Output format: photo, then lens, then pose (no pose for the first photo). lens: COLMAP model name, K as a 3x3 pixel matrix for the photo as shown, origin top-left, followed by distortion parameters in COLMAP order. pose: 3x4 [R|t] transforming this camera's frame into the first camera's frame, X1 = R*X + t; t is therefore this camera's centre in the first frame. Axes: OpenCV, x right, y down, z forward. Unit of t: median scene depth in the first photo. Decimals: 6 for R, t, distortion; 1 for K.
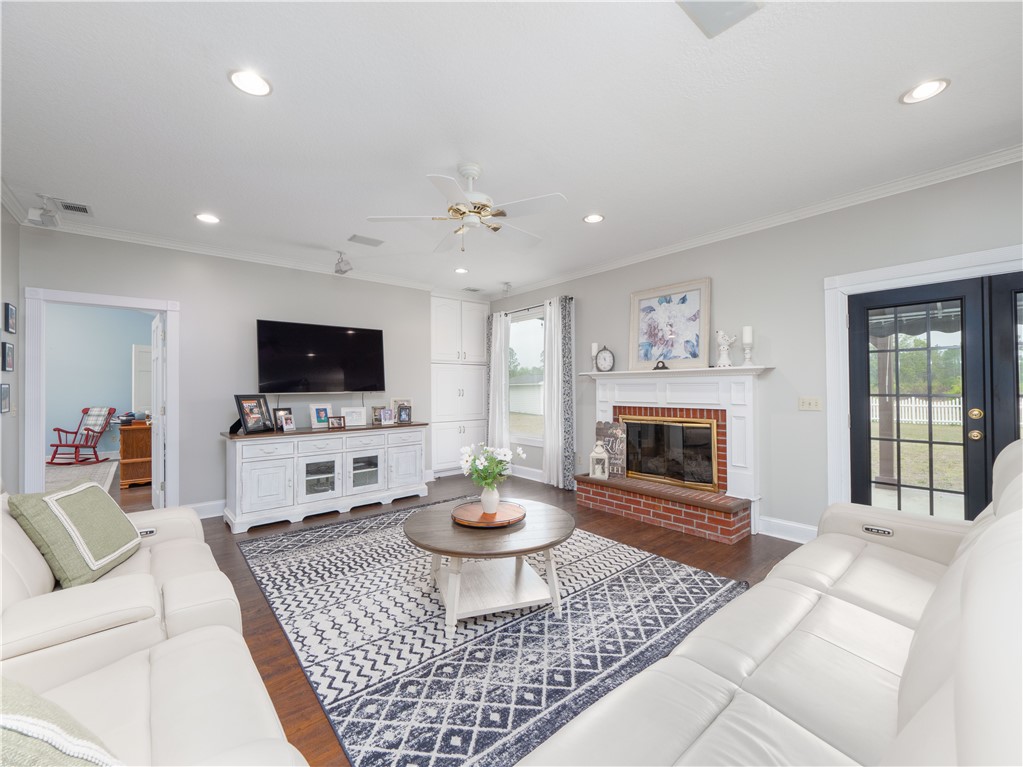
lens RADIAL K [[429.6, 0, 509.8], [0, 429.6, 382.2], [0, 0, 1]] dist [0.012807, -0.000567]
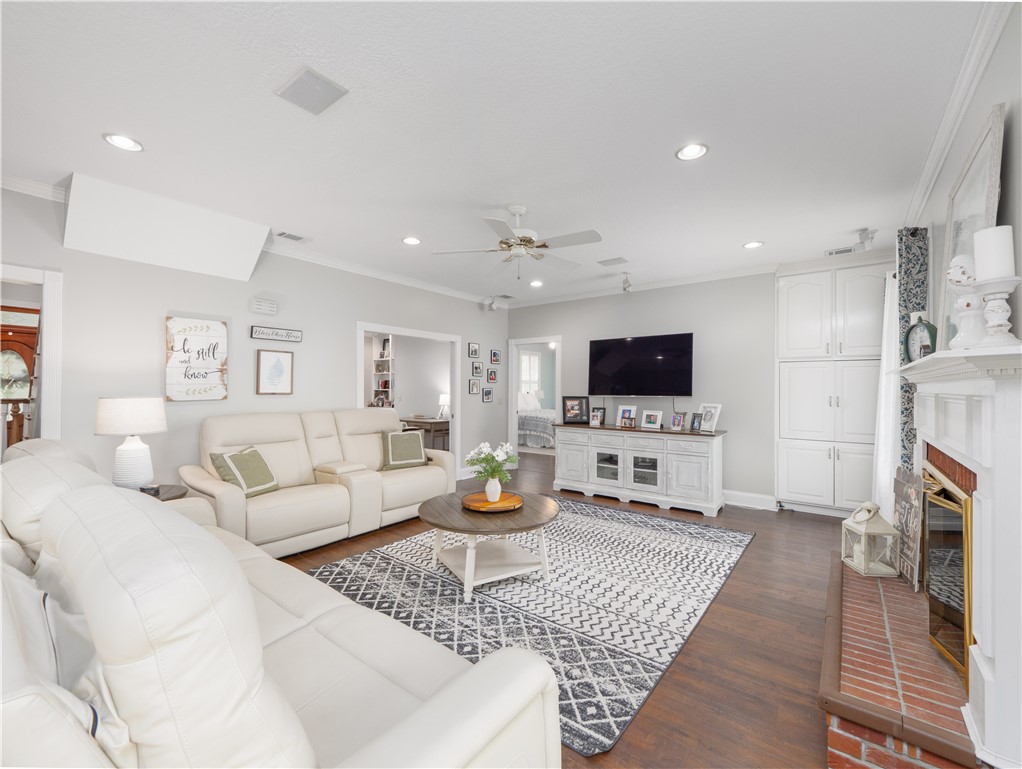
lens RADIAL K [[429.2, 0, 509.3], [0, 429.2, 383.2], [0, 0, 1]] dist [0.012807, -0.000567]
pose [[0.206527, -0.000910, -0.978440, 0.810633], [0.007299, 0.999973, 0.000611, -0.017642], [0.978414, -0.007268, 0.206528, 0.574456]]
